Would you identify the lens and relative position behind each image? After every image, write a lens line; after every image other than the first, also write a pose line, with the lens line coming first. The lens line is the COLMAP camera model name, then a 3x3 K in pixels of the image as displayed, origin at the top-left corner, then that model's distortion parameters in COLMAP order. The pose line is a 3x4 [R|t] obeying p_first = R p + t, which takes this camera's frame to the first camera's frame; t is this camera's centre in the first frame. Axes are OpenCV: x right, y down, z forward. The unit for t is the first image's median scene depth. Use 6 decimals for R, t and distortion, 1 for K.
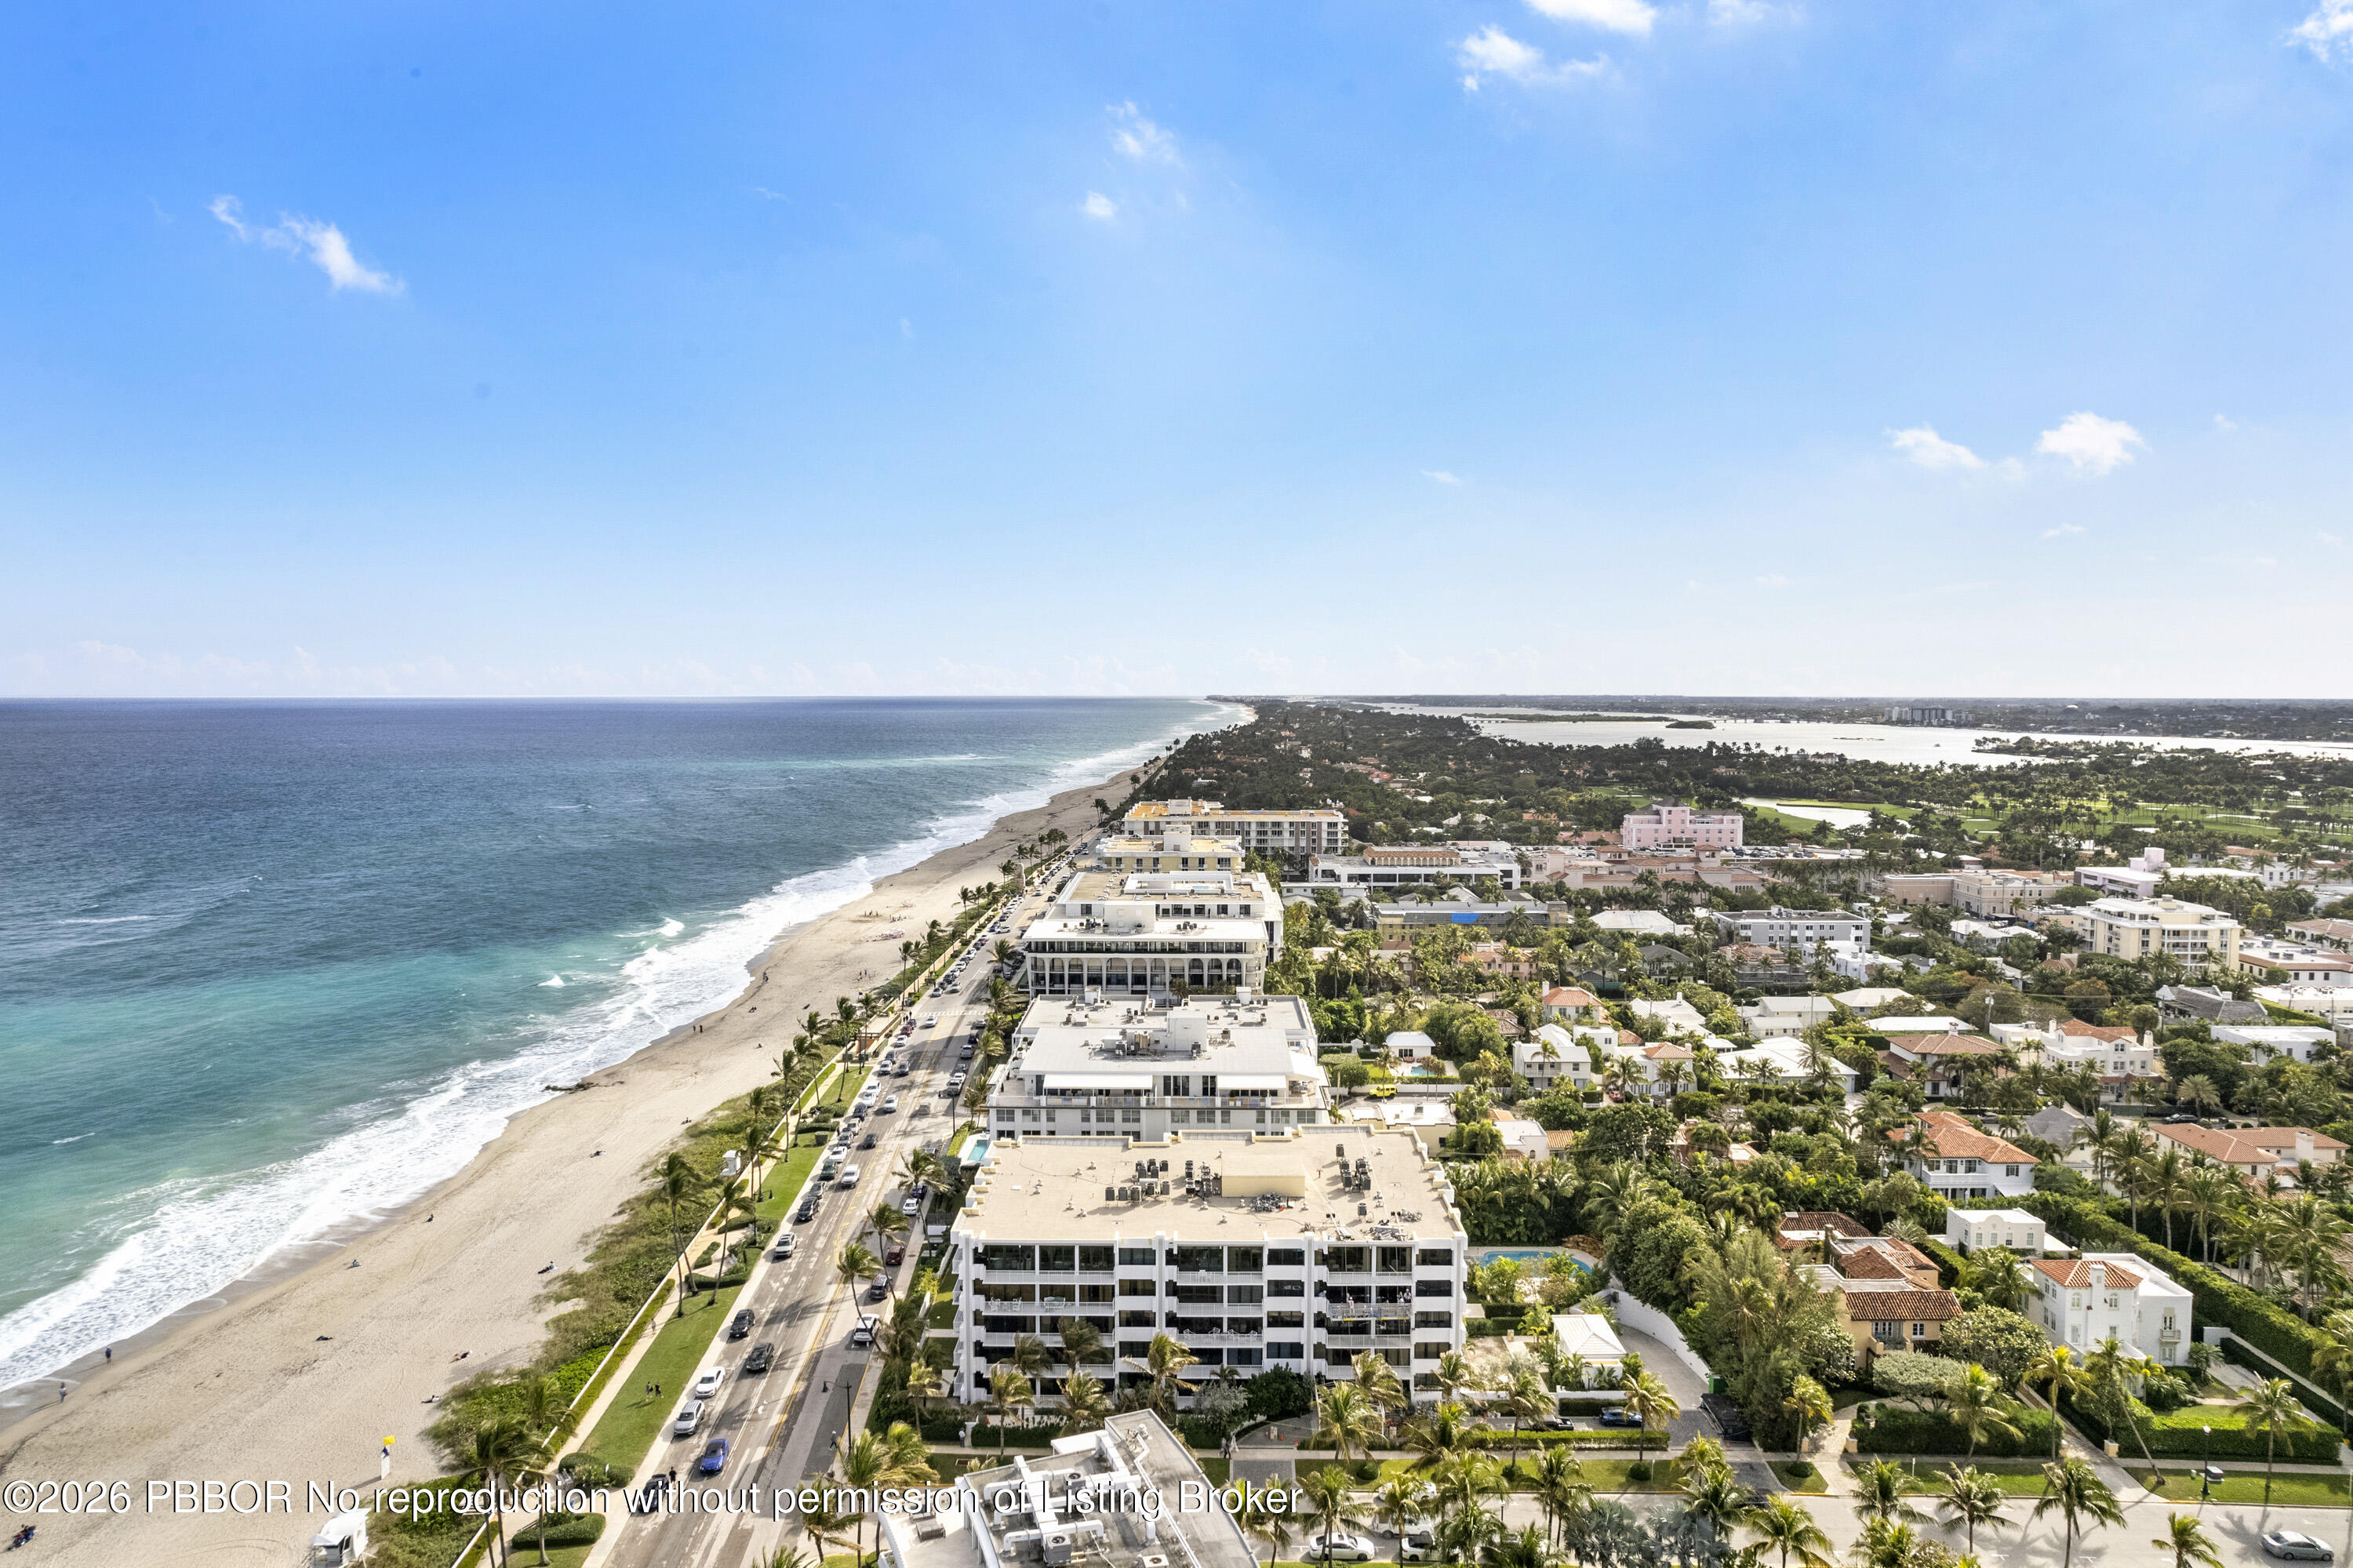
lens RADIAL K [[1534.1, 0, 1183.4], [0, 1534.1, 758.2], [0, 0, 1]] dist [-0.078013, 0.087875]
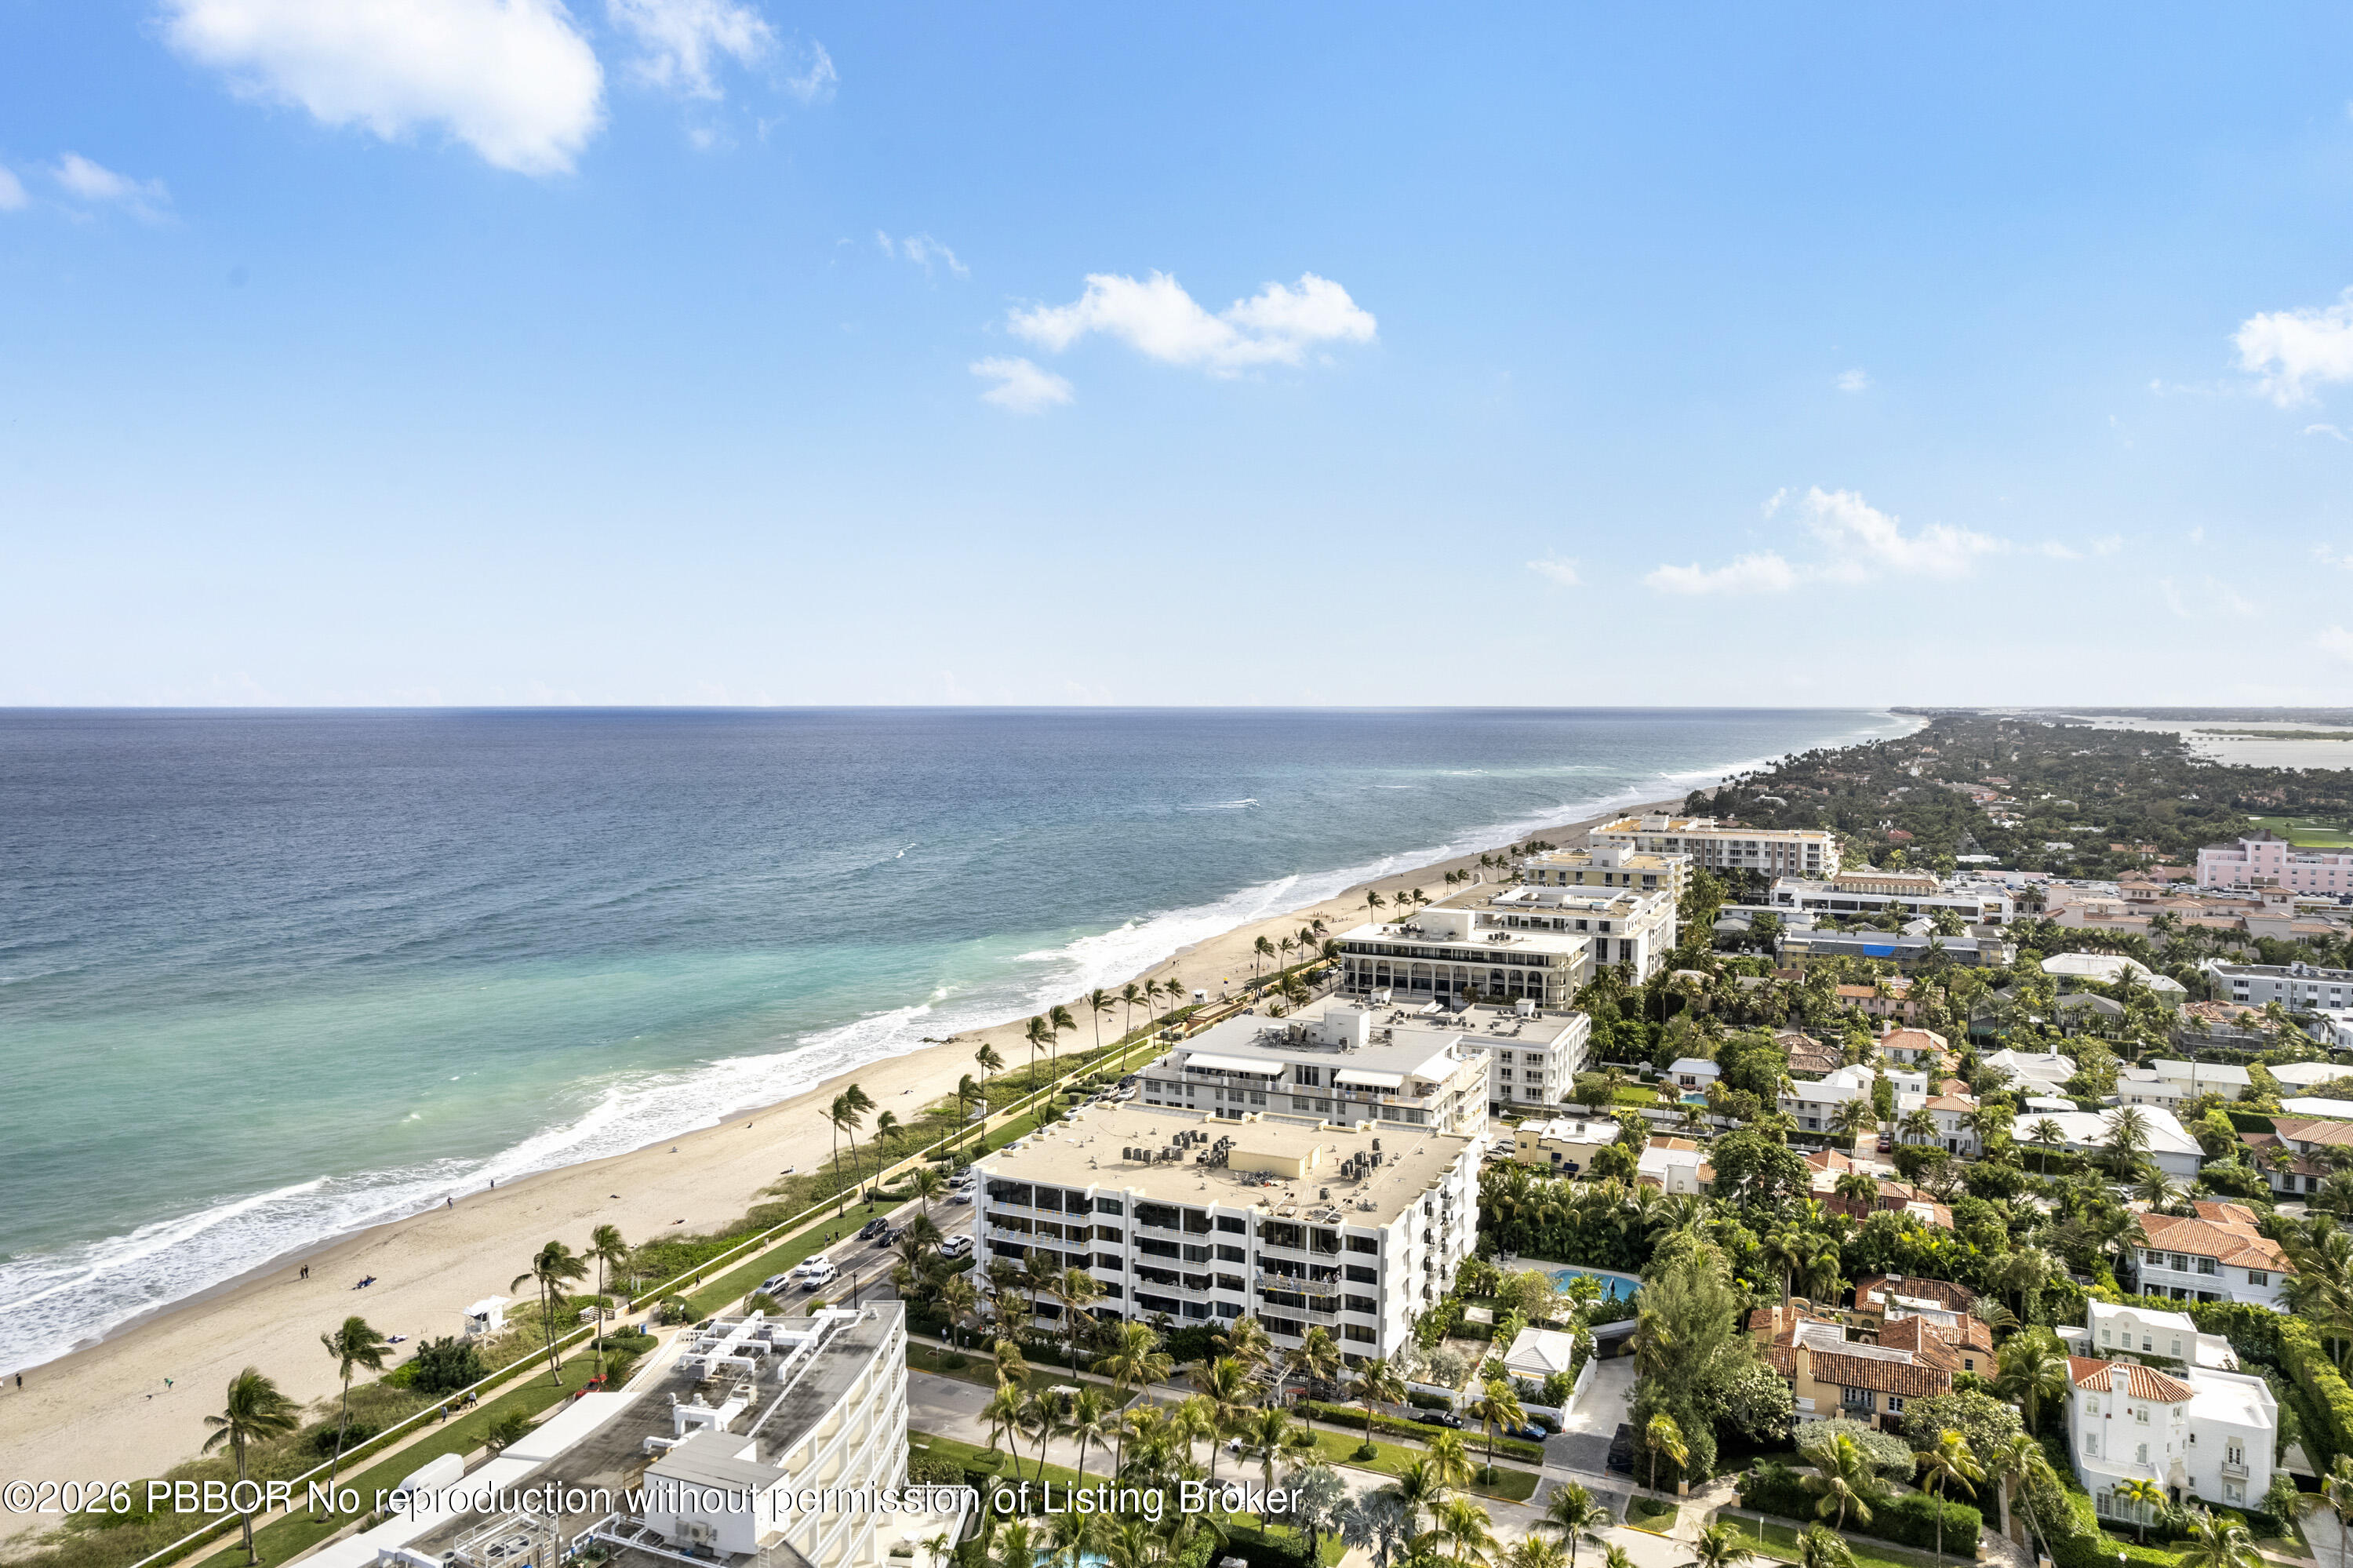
lens RADIAL K [[1534.1, 0, 1183.4], [0, 1534.1, 758.2], [0, 0, 1]] dist [-0.078013, 0.087875]
pose [[0.914452, 0.015206, -0.404409, 0.350425], [-0.018009, 0.999833, -0.003129, -0.002019], [0.404294, 0.010144, 0.914573, -0.012058]]
